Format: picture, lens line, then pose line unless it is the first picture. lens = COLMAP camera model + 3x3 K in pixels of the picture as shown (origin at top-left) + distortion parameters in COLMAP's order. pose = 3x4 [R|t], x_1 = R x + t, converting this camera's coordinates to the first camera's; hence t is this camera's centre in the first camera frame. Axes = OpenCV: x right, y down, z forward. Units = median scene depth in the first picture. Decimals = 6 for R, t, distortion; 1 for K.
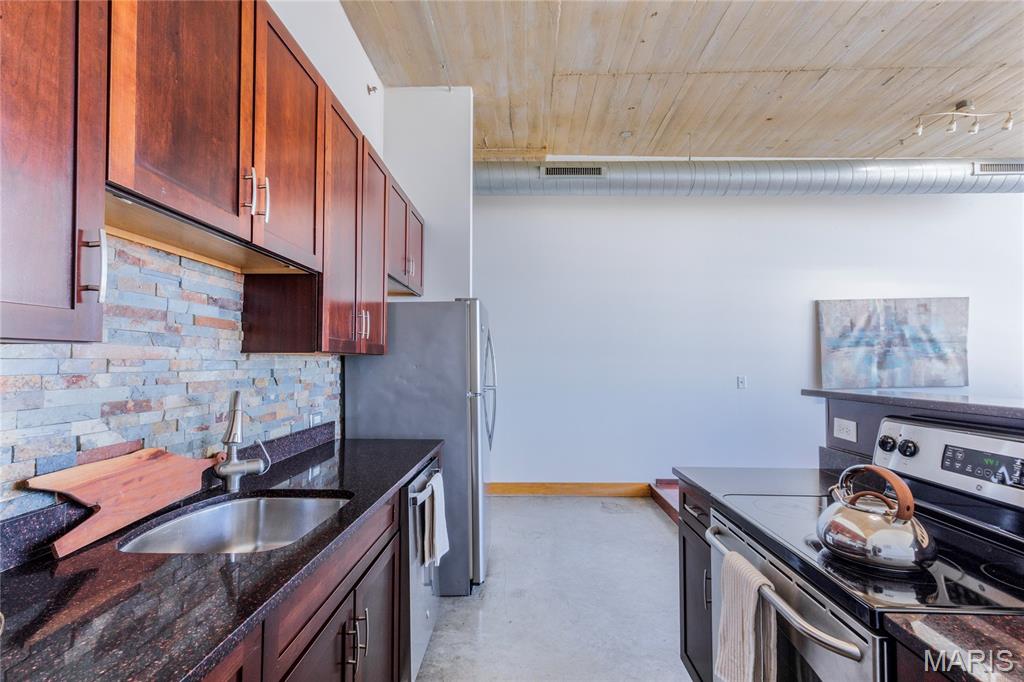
lens RADIAL K [[463.5, 0, 517.6], [0, 463.5, 347.8], [0, 0, 1]] dist [0.003389, 0.000760]
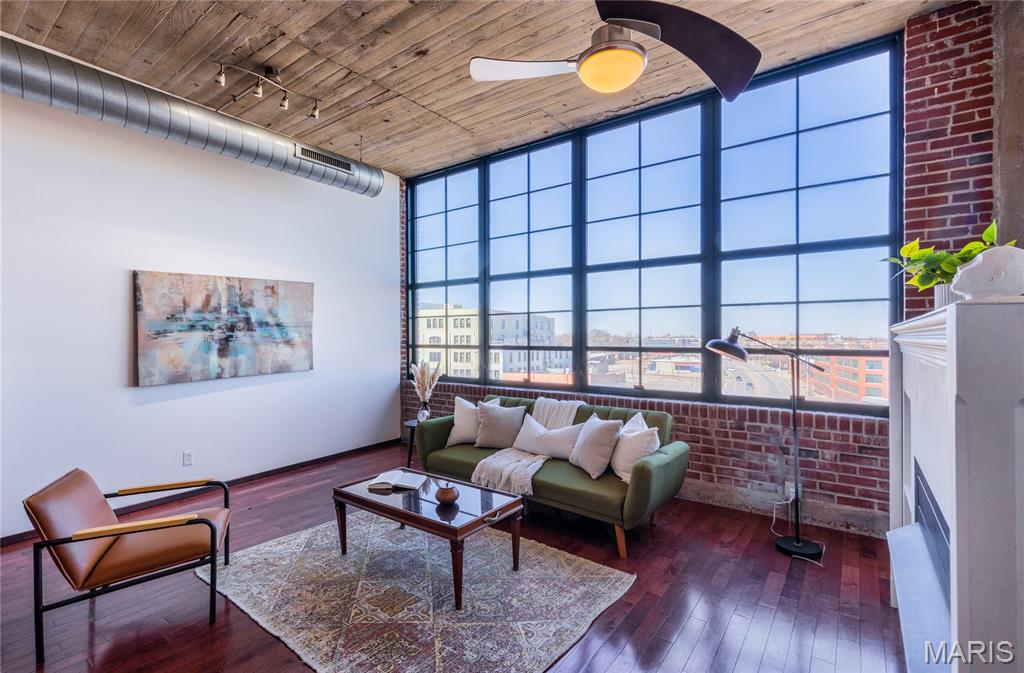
lens RADIAL K [[463.5, 0, 501.9], [0, 463.5, 333.1], [0, 0, 1]] dist [0.003389, 0.000760]
pose [[0.582845, -0.002594, 0.812579, 0.381385], [-0.016911, 0.999740, 0.015322, -0.021374], [-0.812407, -0.022672, 0.582650, 0.067773]]
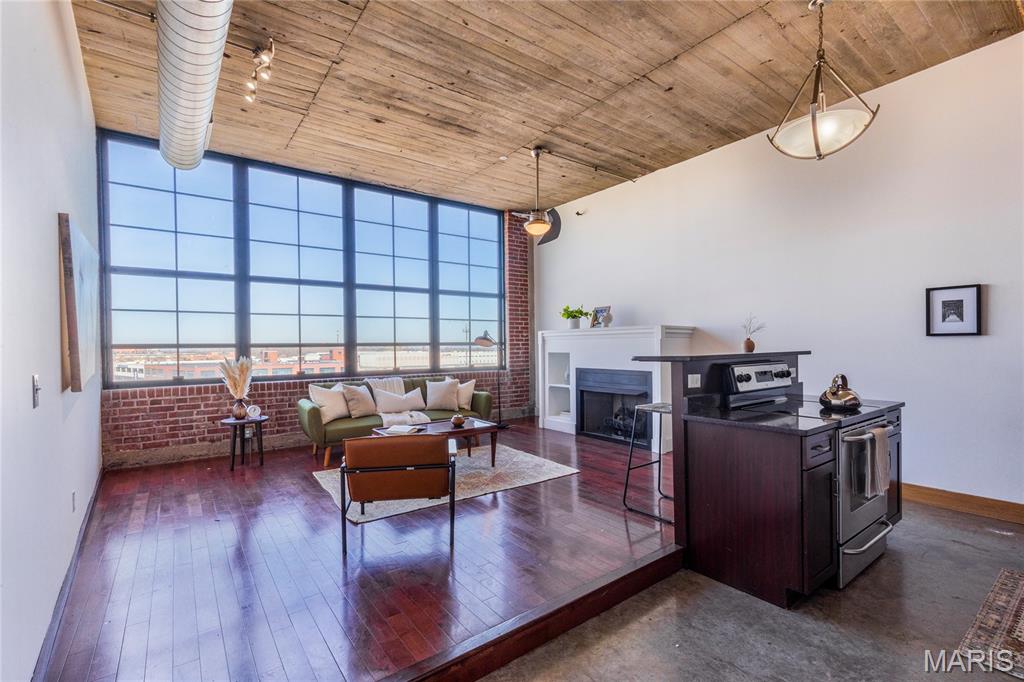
lens RADIAL K [[463.5, 0, 505.5], [0, 463.5, 346.3], [0, 0, 1]] dist [0.003389, 0.000760]
pose [[-0.601237, -0.002320, 0.799068, -0.049546], [-0.018096, 0.999779, -0.010713, 0.036711], [-0.798866, -0.020900, -0.601146, 0.973335]]
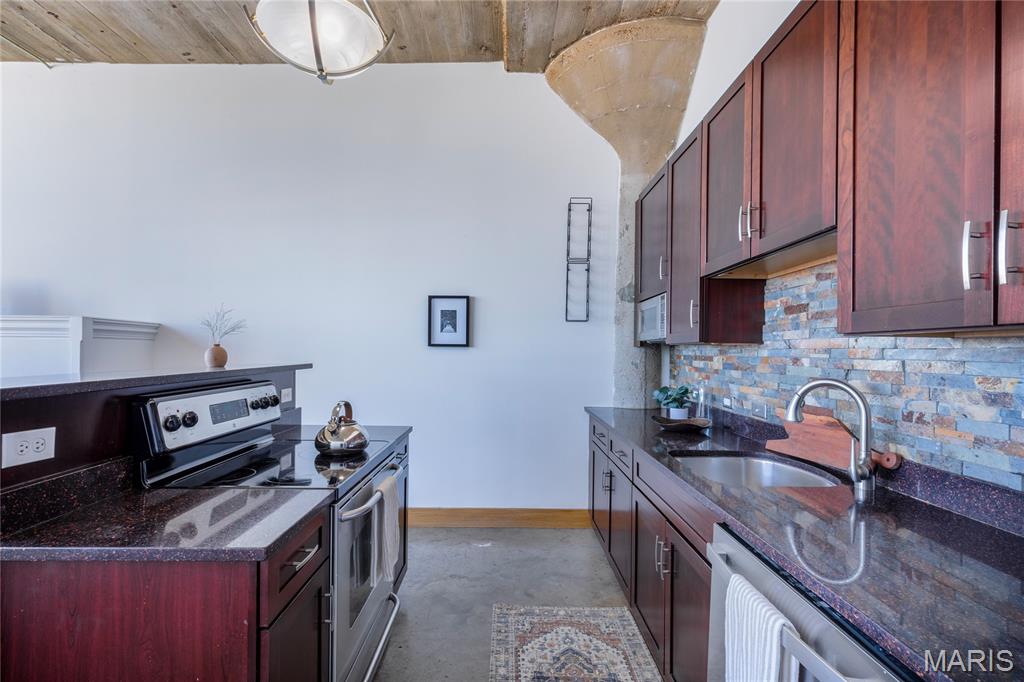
lens RADIAL K [[463.5, 0, 510.7], [0, 463.5, 350.3], [0, 0, 1]] dist [0.003389, 0.000760]
pose [[-0.999713, -0.015503, -0.018256, 0.035261], [-0.014946, 0.999429, -0.030291, 0.024086], [0.018716, -0.030010, -0.999374, 0.661848]]
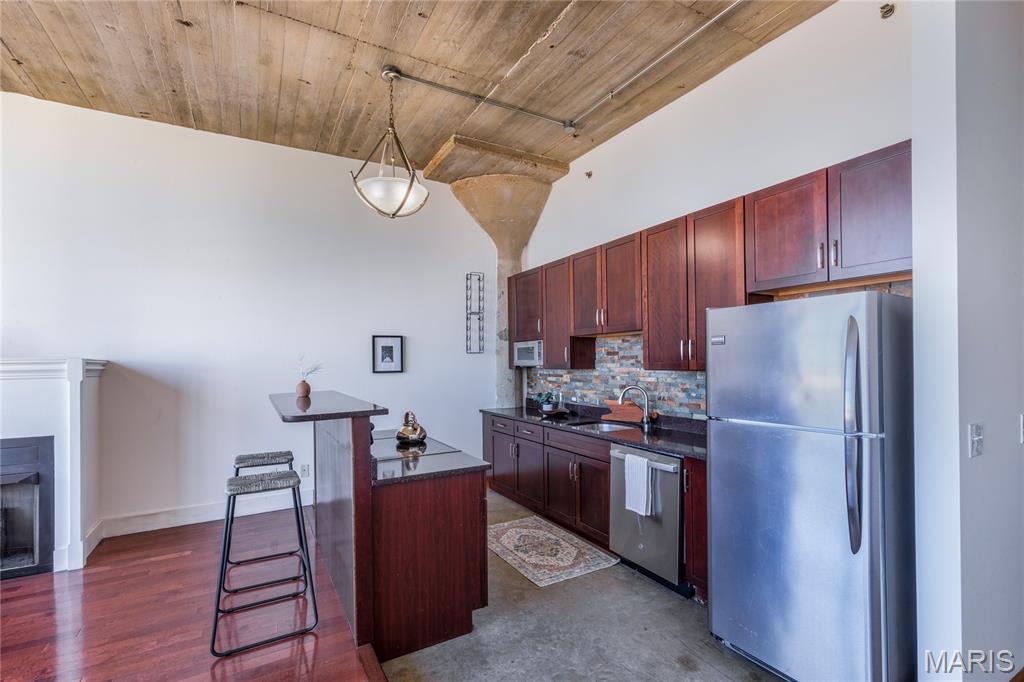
lens RADIAL K [[463.5, 0, 517.9], [0, 463.5, 357.9], [0, 0, 1]] dist [0.003389, 0.000760]
pose [[-0.855433, 0.002125, -0.517910, 0.407875], [0.022529, 0.999198, -0.033111, 0.004453], [0.517424, -0.039992, -0.854794, 0.935530]]
